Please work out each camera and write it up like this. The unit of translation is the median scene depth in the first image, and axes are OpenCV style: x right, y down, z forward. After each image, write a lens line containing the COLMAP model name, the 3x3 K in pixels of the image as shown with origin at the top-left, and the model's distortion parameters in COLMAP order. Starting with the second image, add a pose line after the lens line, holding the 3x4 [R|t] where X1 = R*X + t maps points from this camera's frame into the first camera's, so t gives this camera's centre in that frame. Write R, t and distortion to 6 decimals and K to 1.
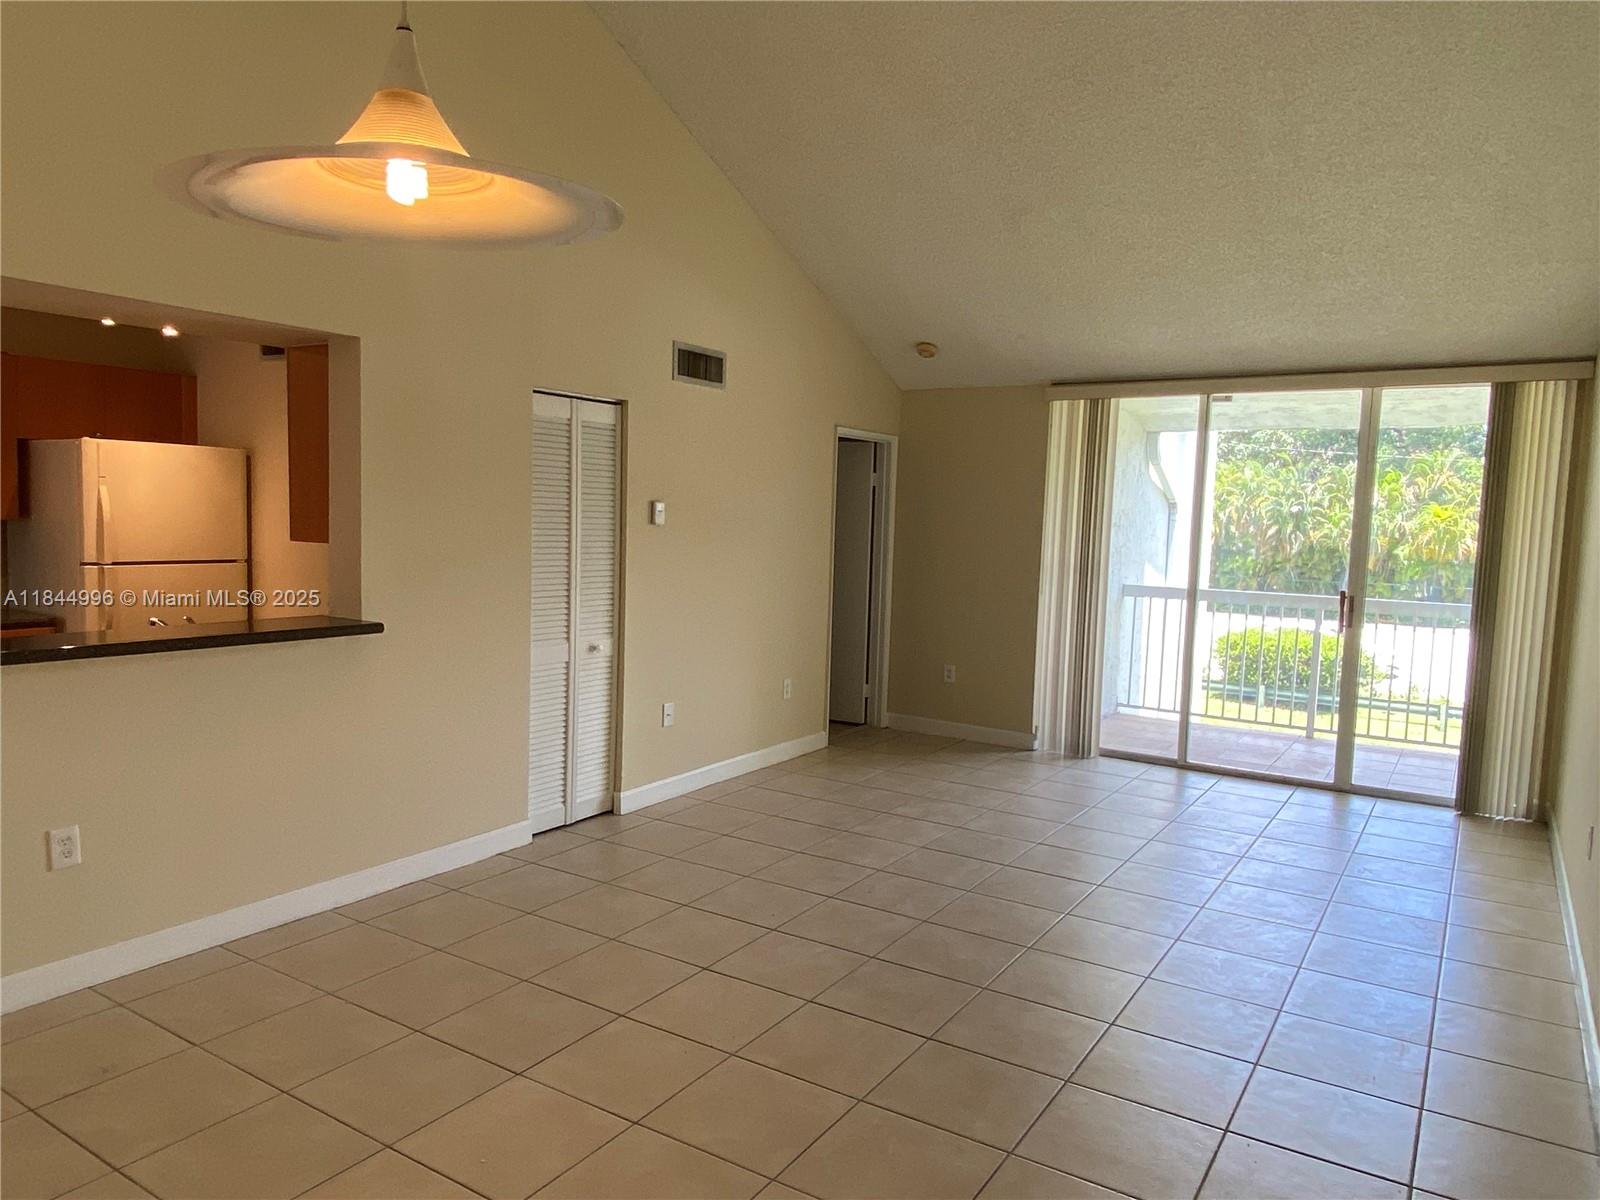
lens RADIAL K [[1116.1, 0, 762.9], [0, 1116.1, 599.8], [0, 0, 1]] dist [0.060911, -0.062886]
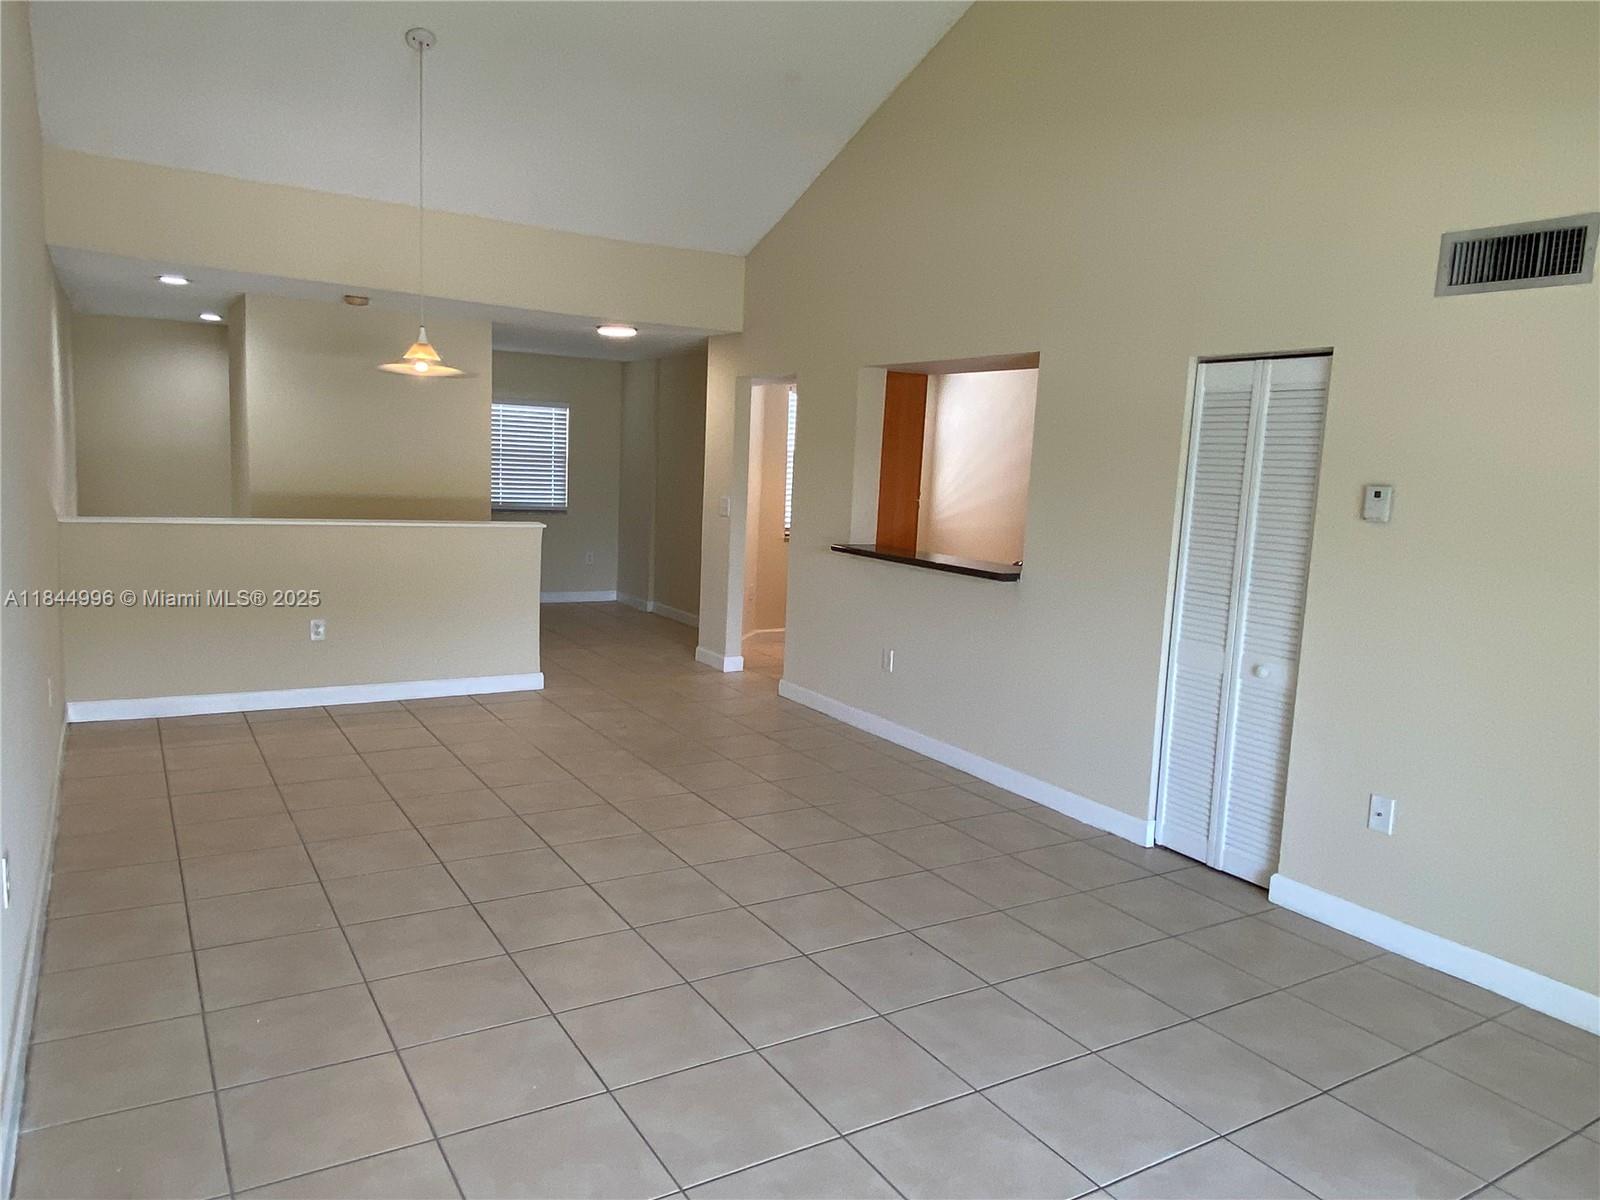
lens RADIAL K [[1116.1, 0, 788.3], [0, 1116.1, 600.0], [0, 0, 1]] dist [0.060911, -0.062886]
pose [[-0.434772, 0.067384, -0.898016, 0.709244], [-0.132464, 0.981564, 0.137786, -0.071175], [0.890745, 0.178860, -0.417830, 1.028455]]
